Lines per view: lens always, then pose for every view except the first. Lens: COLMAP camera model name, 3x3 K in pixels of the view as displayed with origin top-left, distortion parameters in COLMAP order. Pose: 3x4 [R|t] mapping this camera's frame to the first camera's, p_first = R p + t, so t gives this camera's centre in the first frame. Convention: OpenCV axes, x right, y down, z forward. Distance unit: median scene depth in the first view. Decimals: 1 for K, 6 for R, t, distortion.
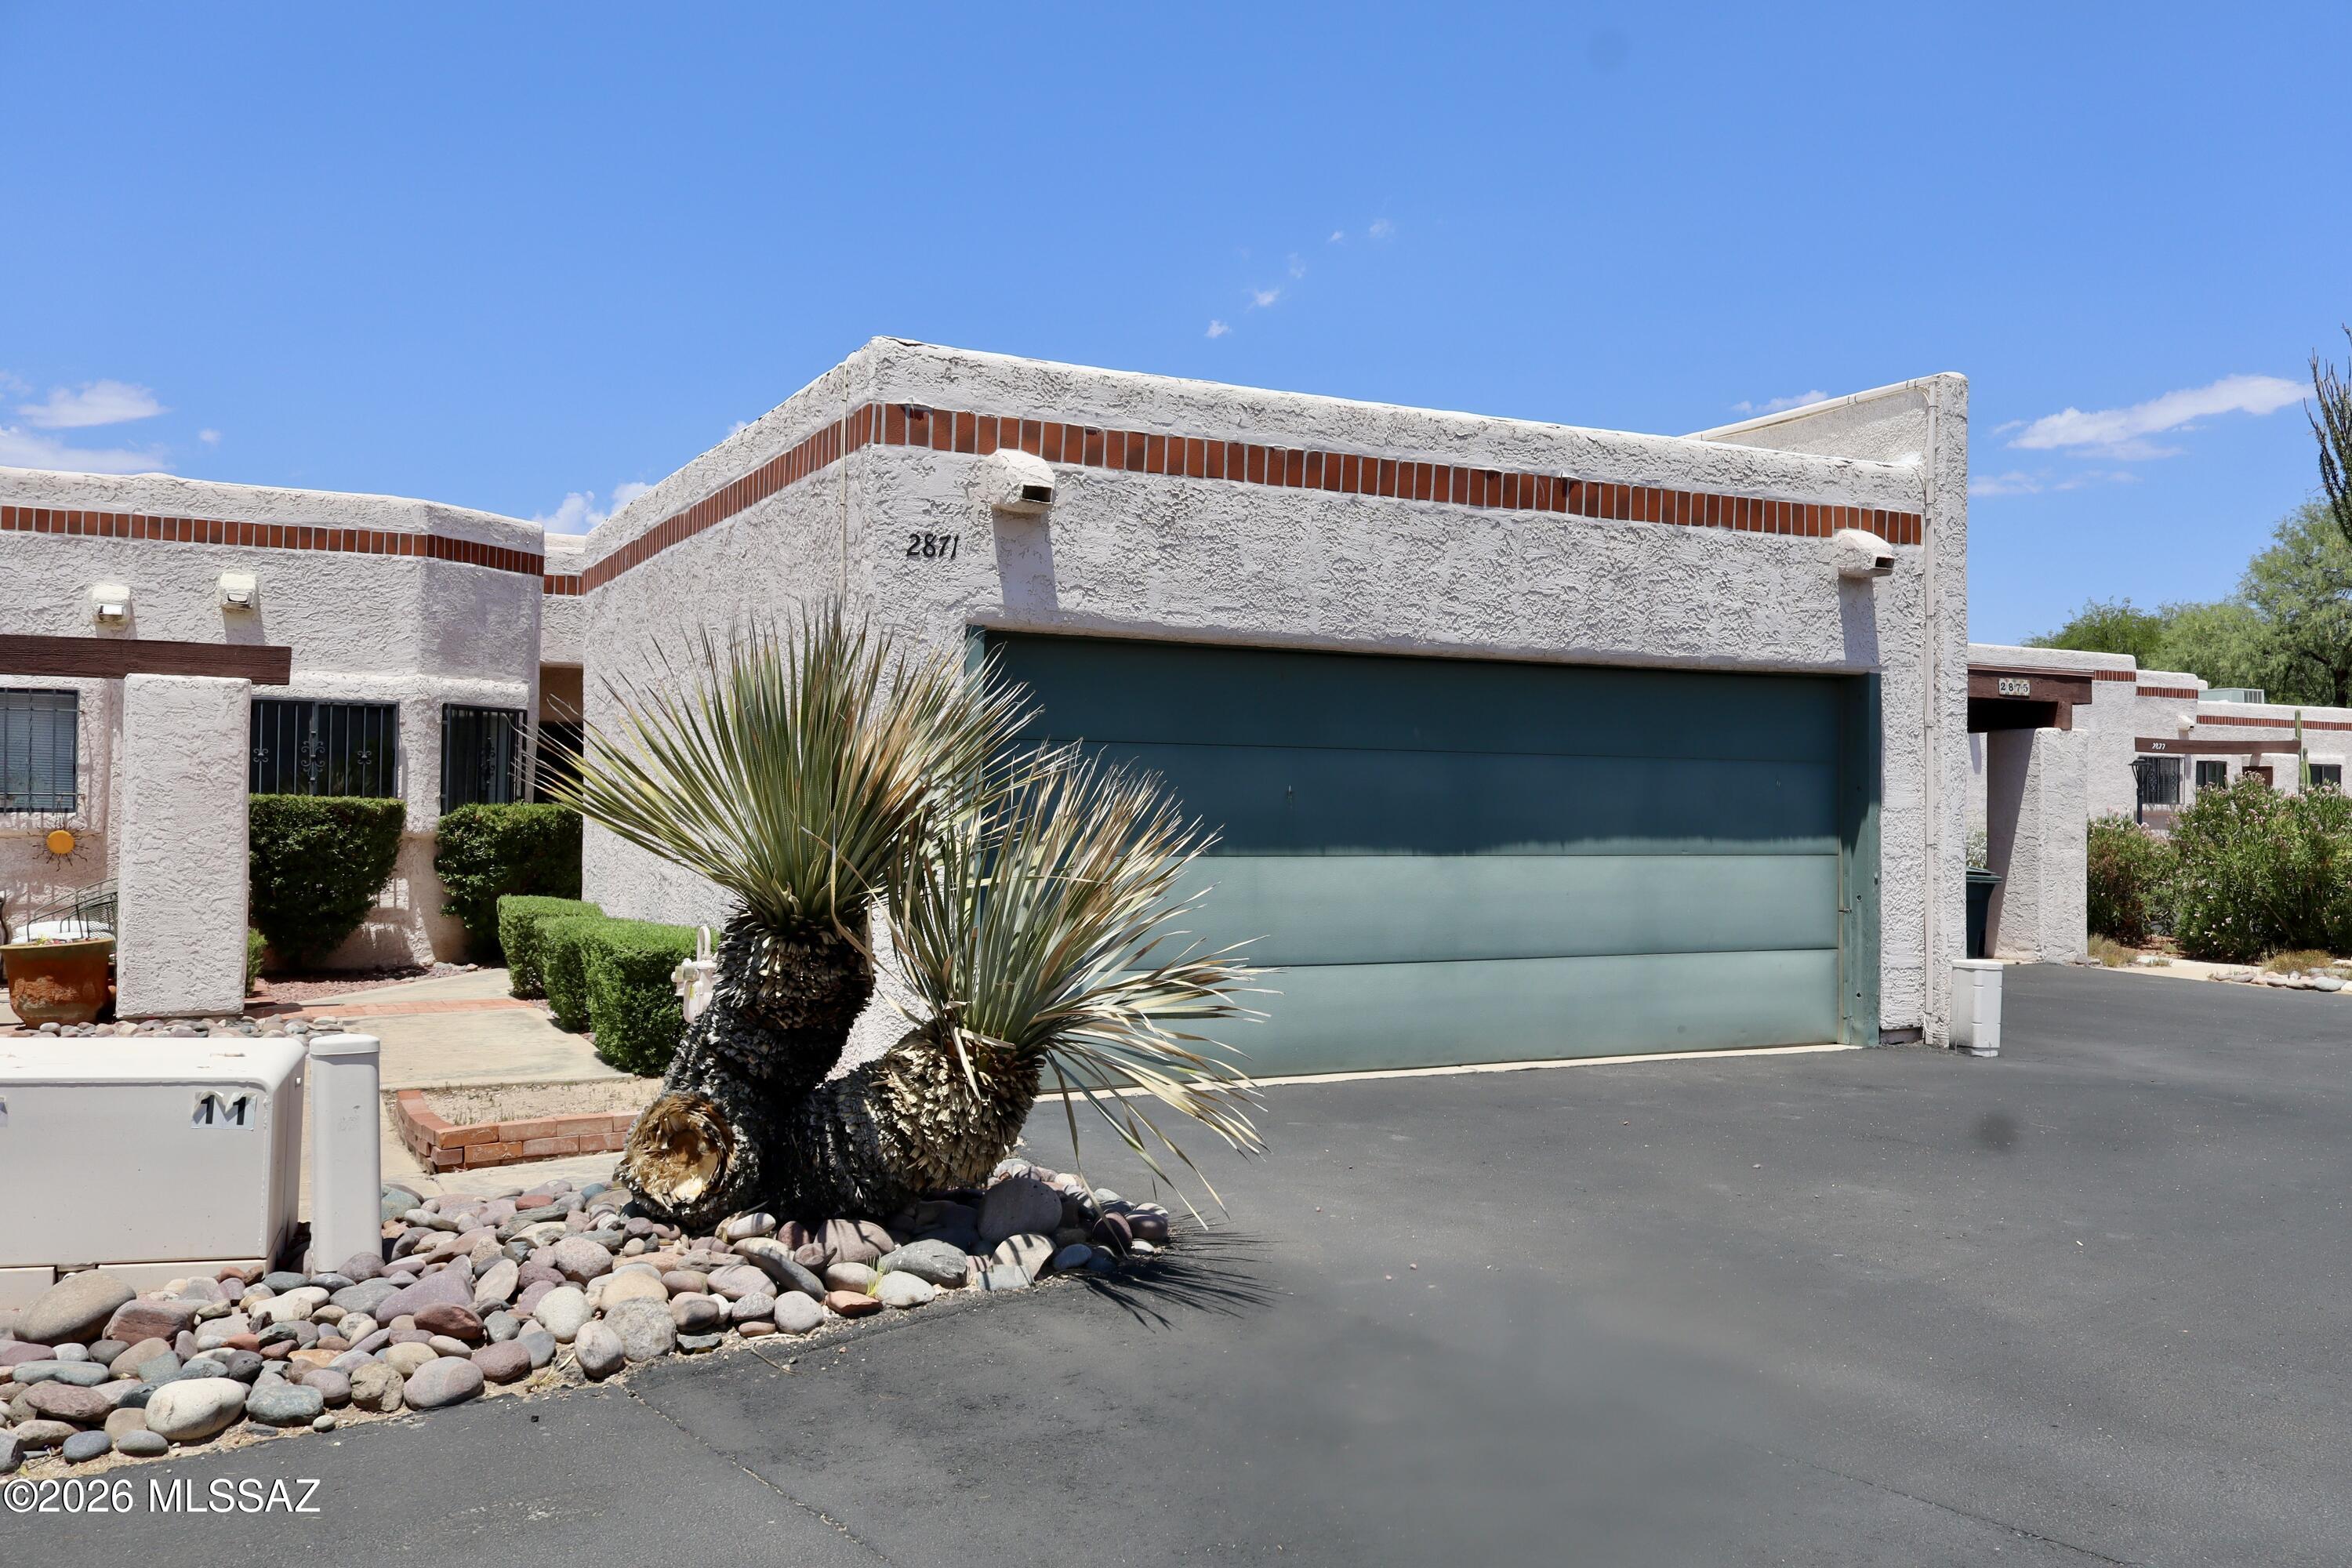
lens RADIAL K [[1935.1, 0, 1176.0], [0, 1935.1, 784.0], [0, 0, 1]] dist [-0.005858, 0.004092]
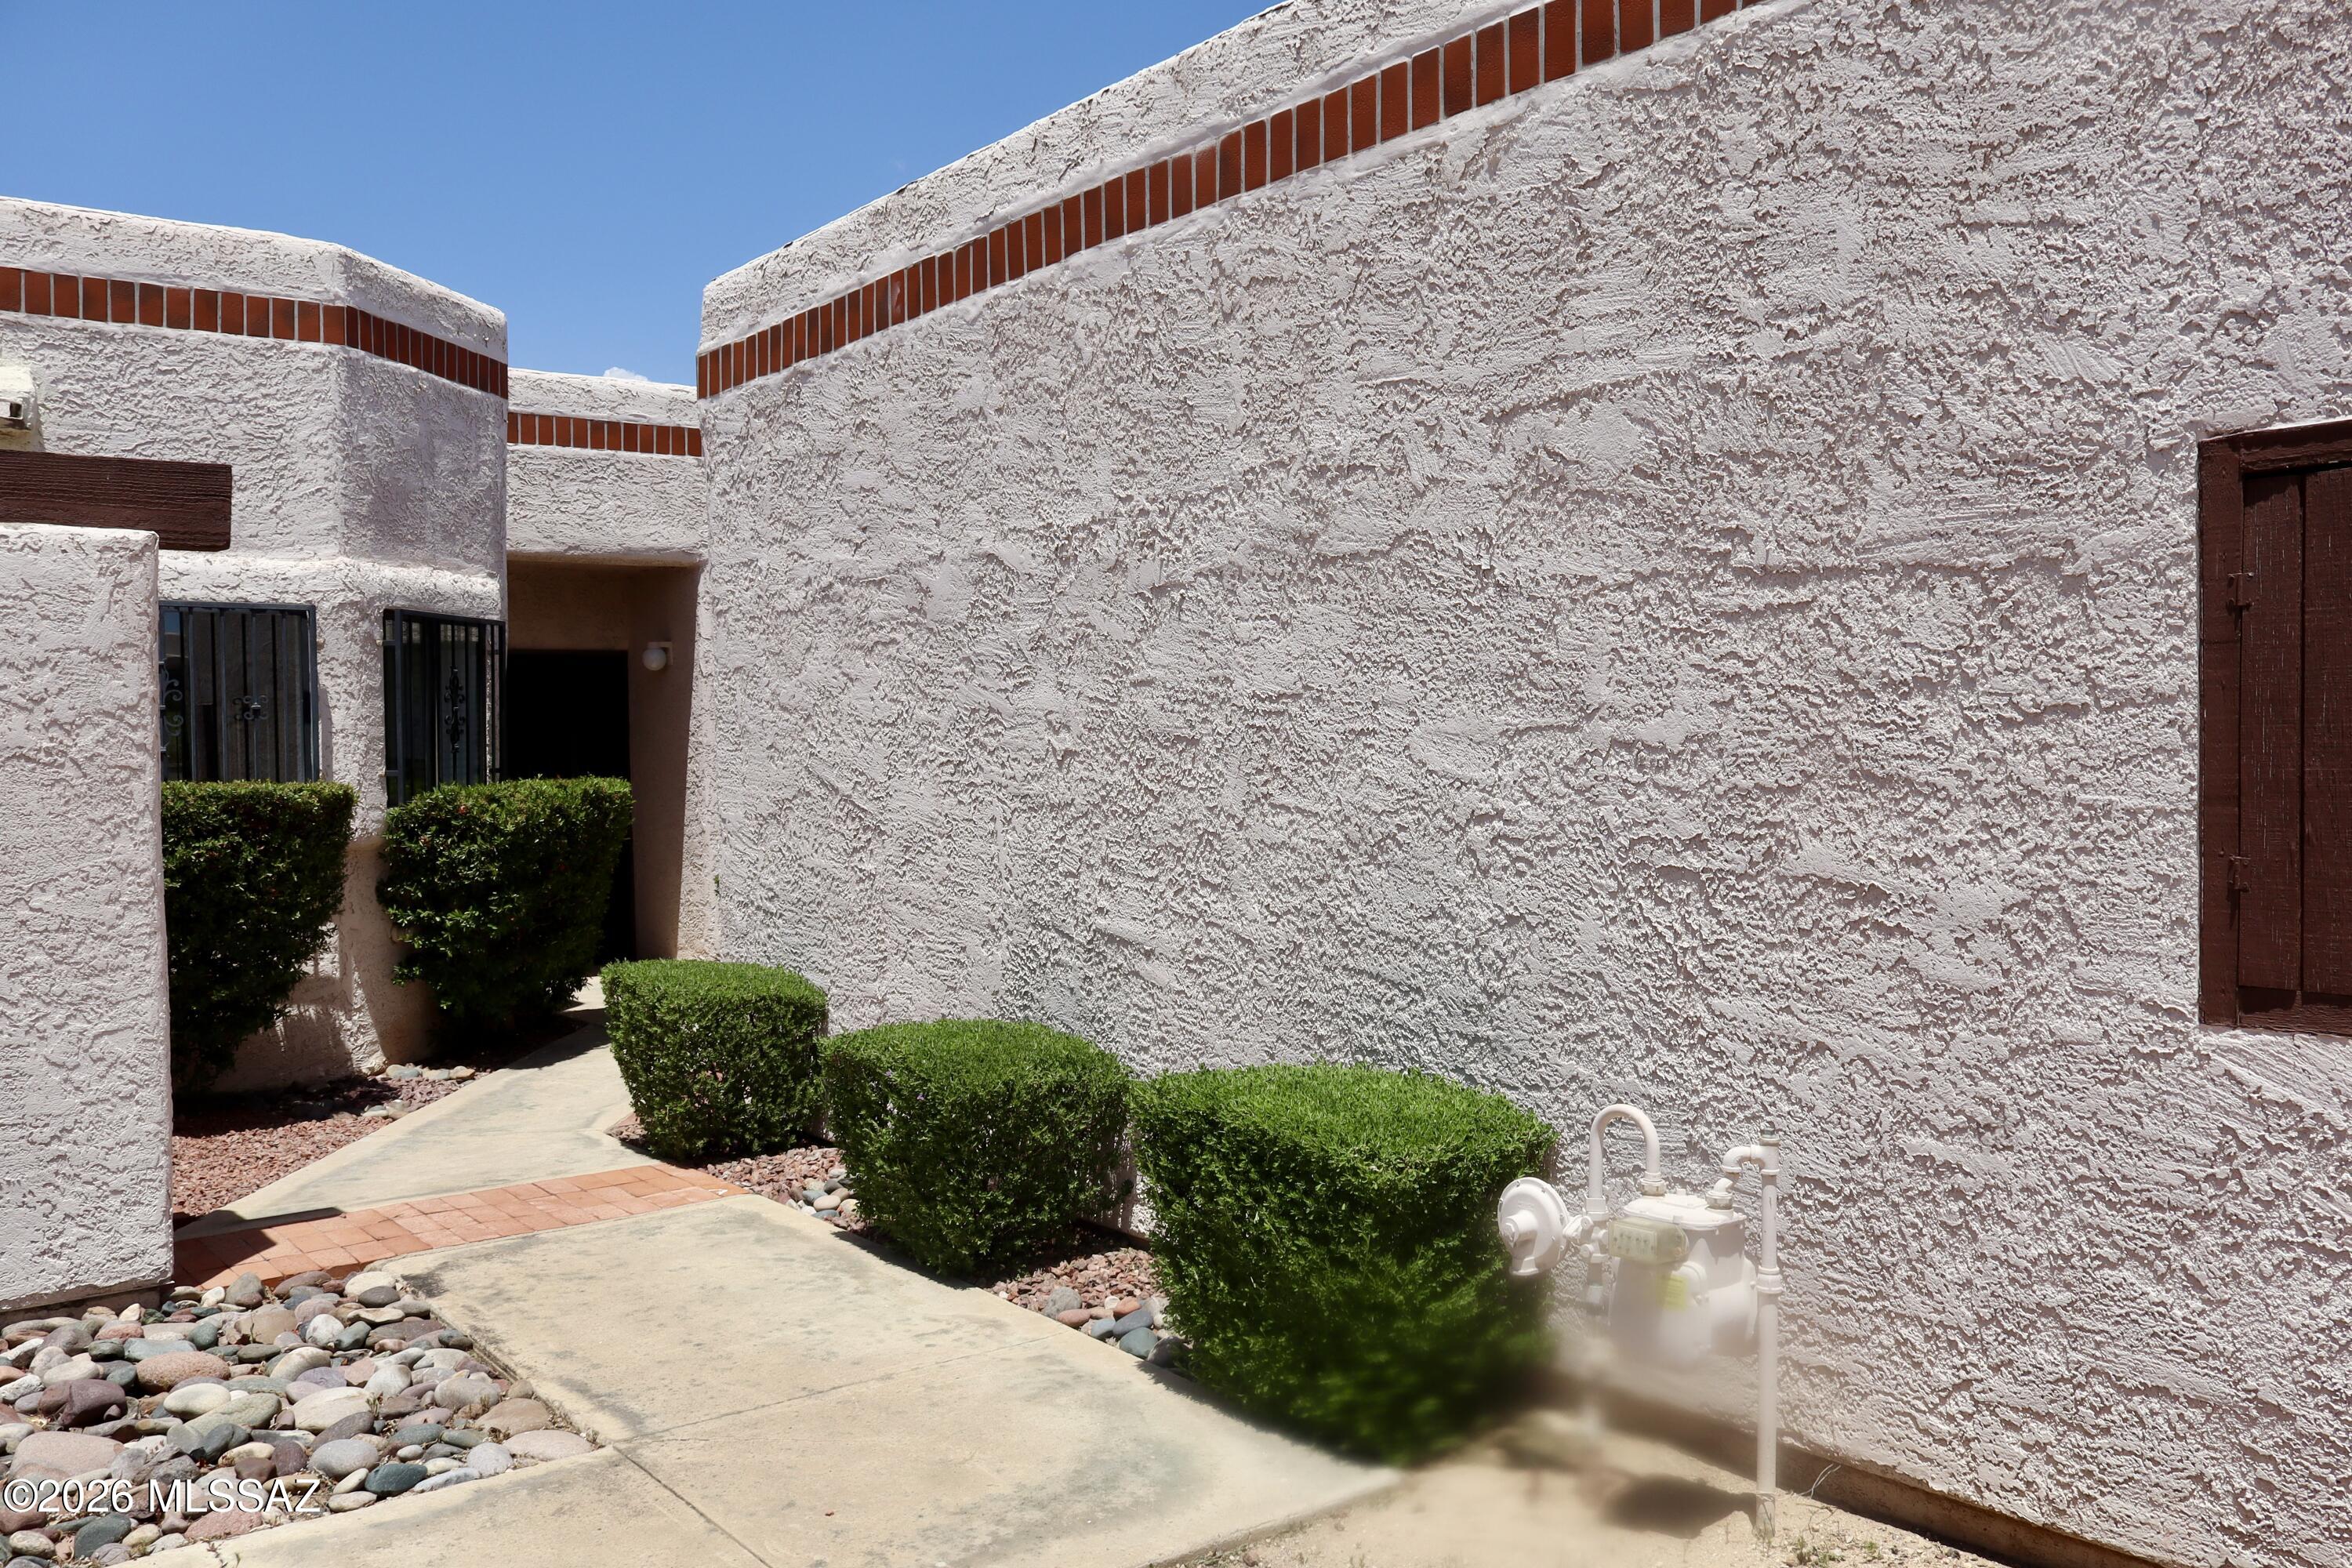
lens RADIAL K [[1935.1, 0, 1176.0], [0, 1935.1, 784.0], [0, 0, 1]] dist [-0.005858, 0.004092]
pose [[0.983062, -0.029261, 0.180924, -0.258960], [0.023198, 0.999099, 0.035542, -0.005360], [-0.181801, -0.030743, 0.982855, 0.406939]]
